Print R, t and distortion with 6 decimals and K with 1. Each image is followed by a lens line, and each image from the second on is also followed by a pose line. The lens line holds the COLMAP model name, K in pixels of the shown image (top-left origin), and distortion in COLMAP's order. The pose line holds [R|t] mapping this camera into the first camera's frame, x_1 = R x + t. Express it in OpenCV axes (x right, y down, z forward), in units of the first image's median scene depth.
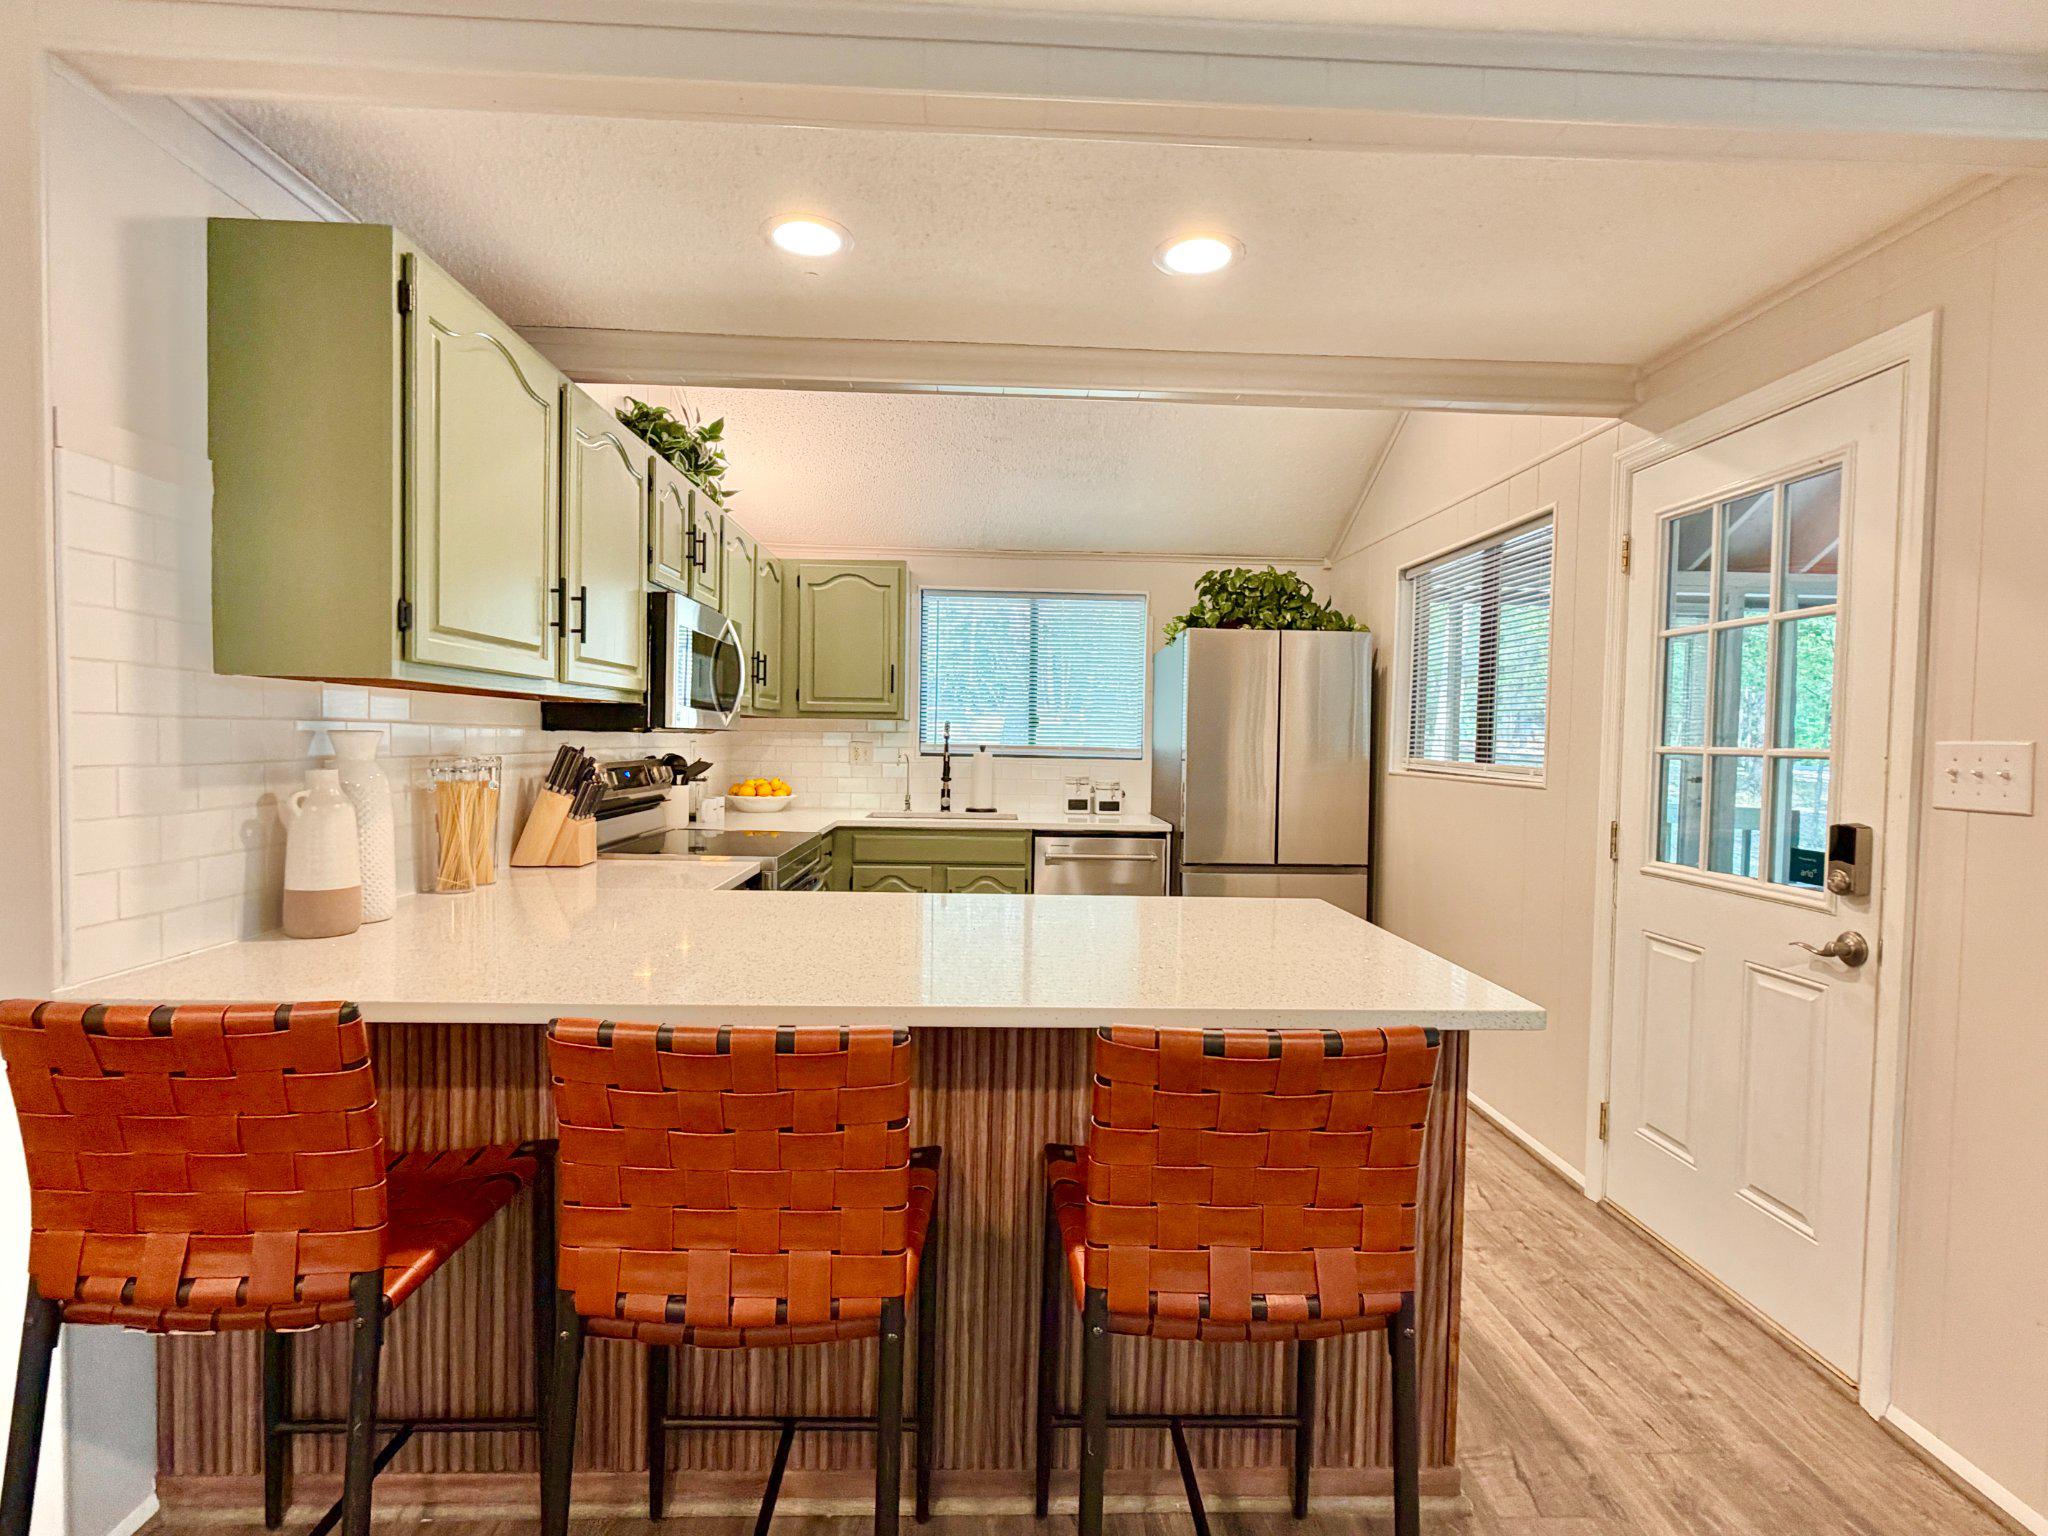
lens RADIAL K [[992.1, 0, 1030.5], [0, 992.1, 771.0], [0, 0, 1]] dist [0.003107, -0.001131]
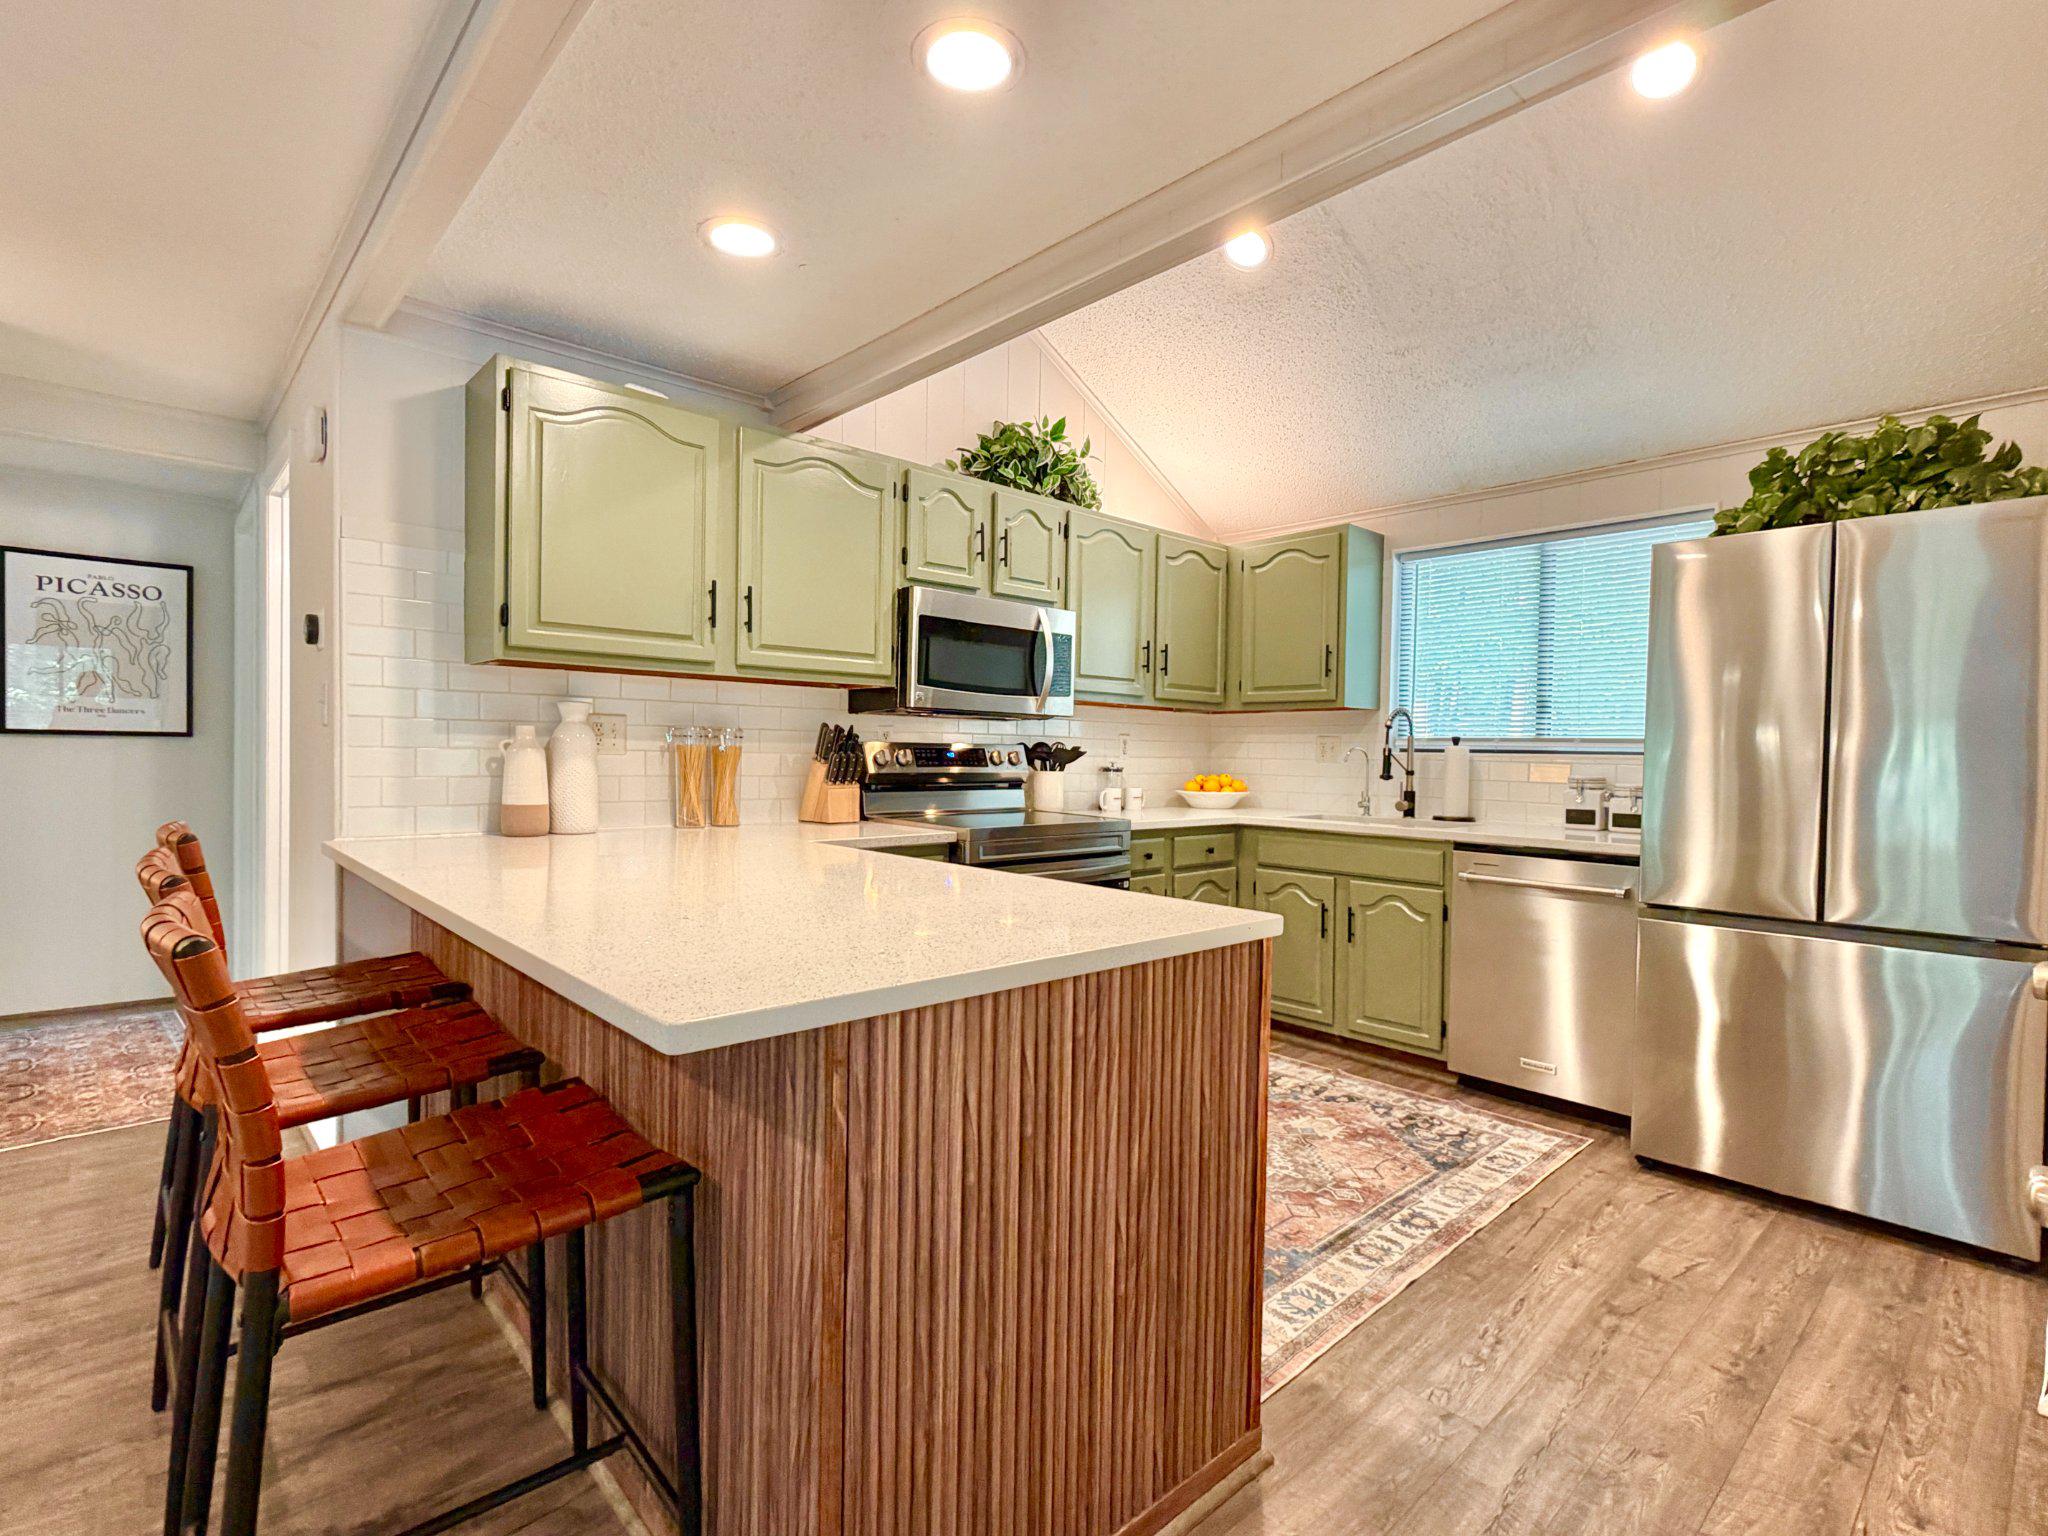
lens RADIAL K [[992.1, 0, 1028.2], [0, 992.1, 771.7], [0, 0, 1]] dist [0.003107, -0.001131]
pose [[0.643931, 0.006787, -0.765053, 0.434039], [-0.030631, 0.999388, -0.016916, 0.032800], [0.764470, 0.034327, 0.643745, 0.291407]]
